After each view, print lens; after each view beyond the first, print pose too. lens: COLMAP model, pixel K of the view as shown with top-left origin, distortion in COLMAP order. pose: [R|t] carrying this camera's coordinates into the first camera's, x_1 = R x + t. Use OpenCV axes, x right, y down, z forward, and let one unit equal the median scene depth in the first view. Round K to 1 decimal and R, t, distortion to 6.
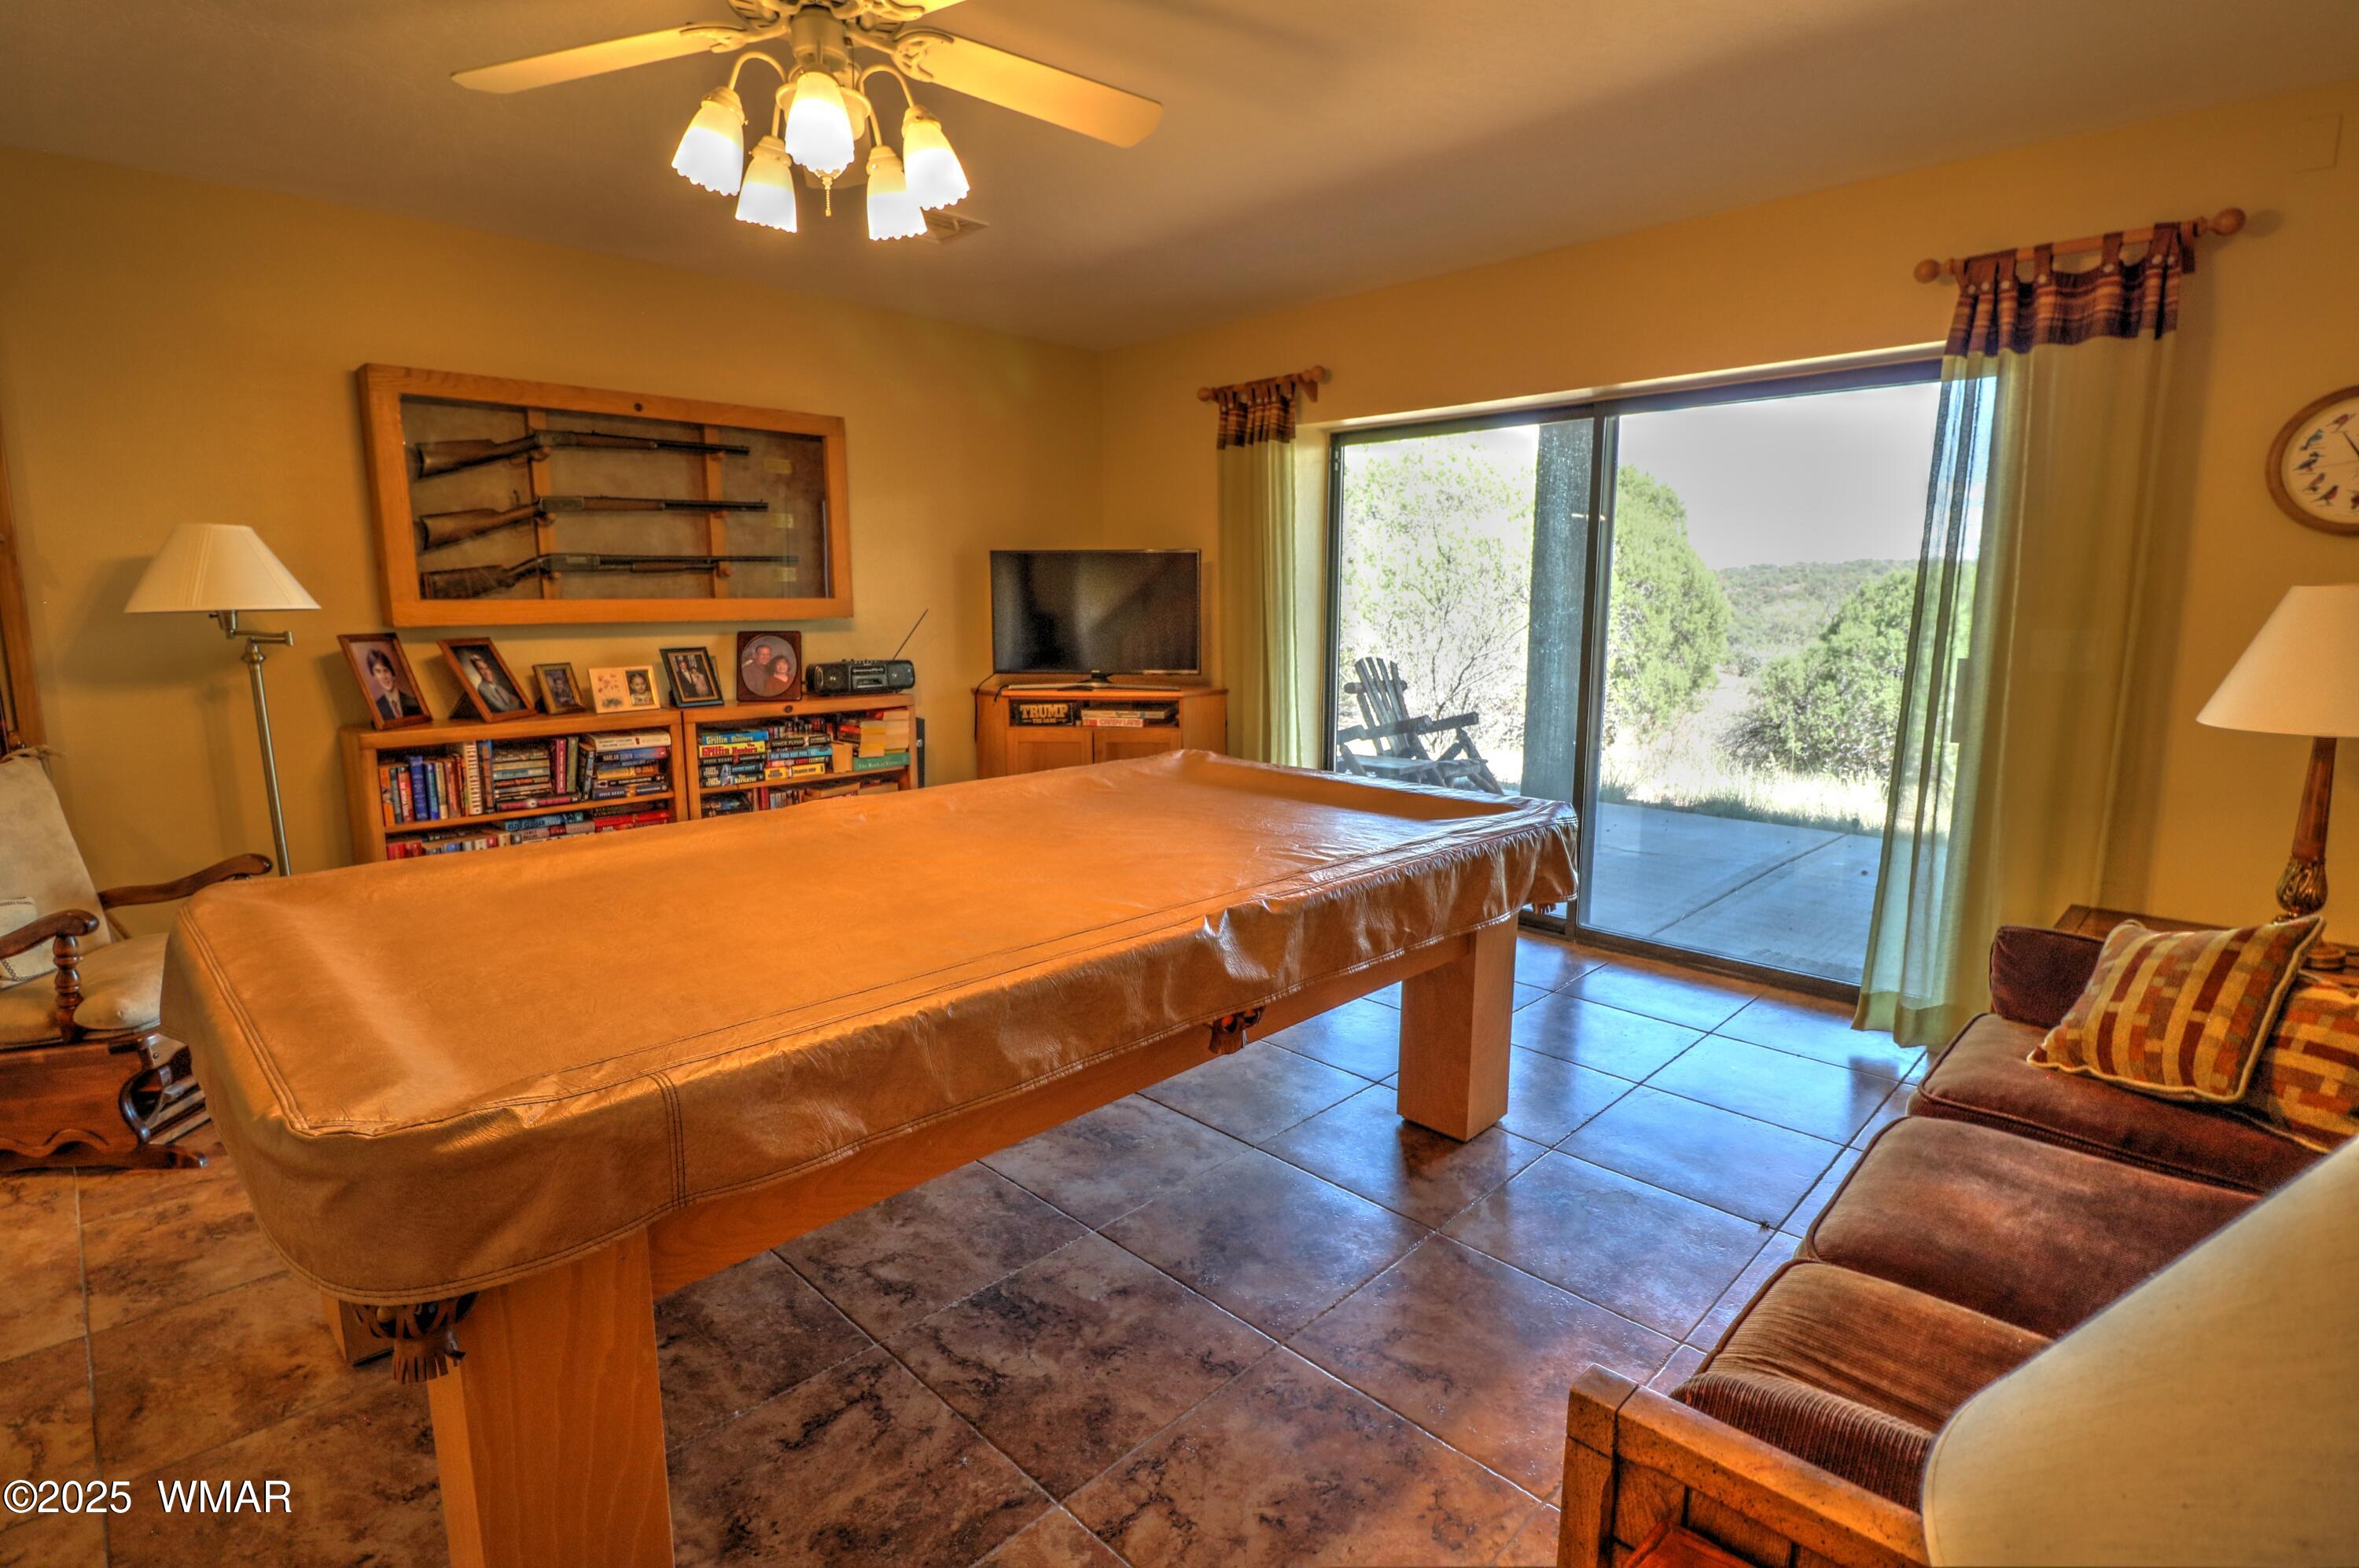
lens RADIAL K [[1143.8, 0, 1180.7], [0, 1143.8, 784.0], [0, 0, 1]] dist [-0.013559, -0.001863]
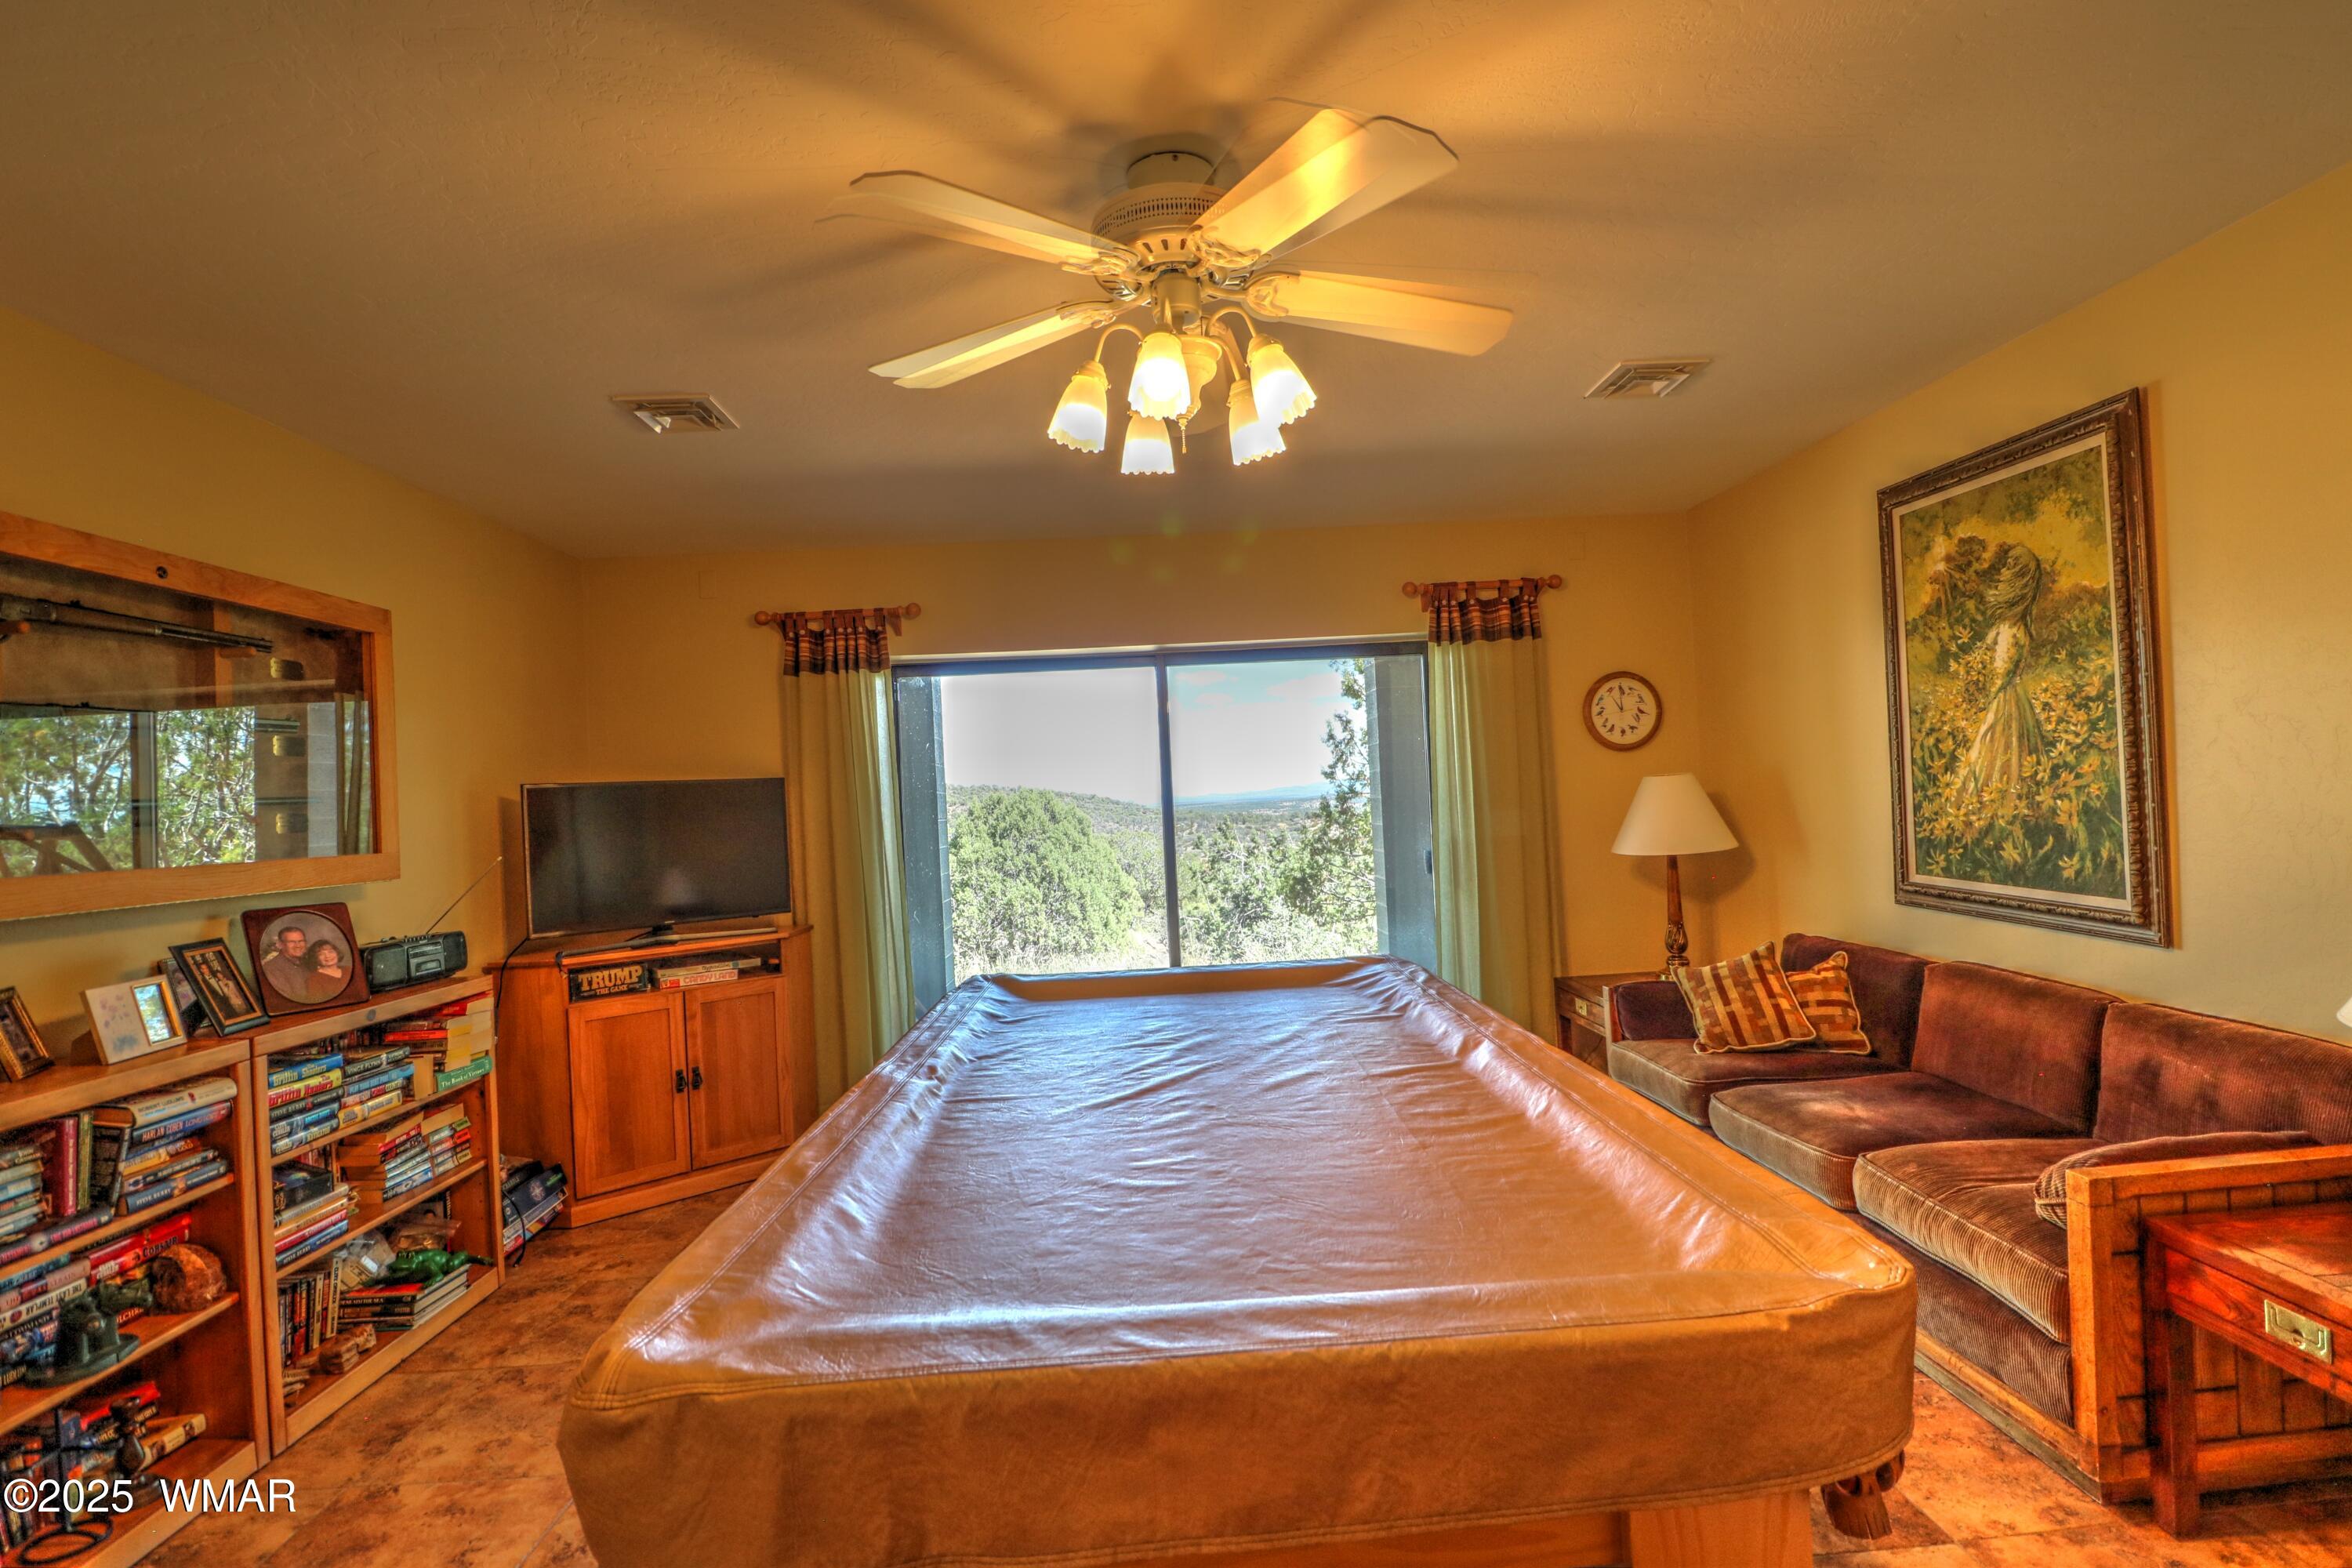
lens RADIAL K [[1138.1, 0, 1183.6], [0, 1138.1, 779.9], [0, 0, 1]] dist [-0.017562, -0.000472]
pose [[0.676130, -0.019443, 0.736526, -0.523317], [0.170185, 0.976740, -0.130445, -0.033317], [-0.716858, 0.213544, 0.663712, 0.179530]]
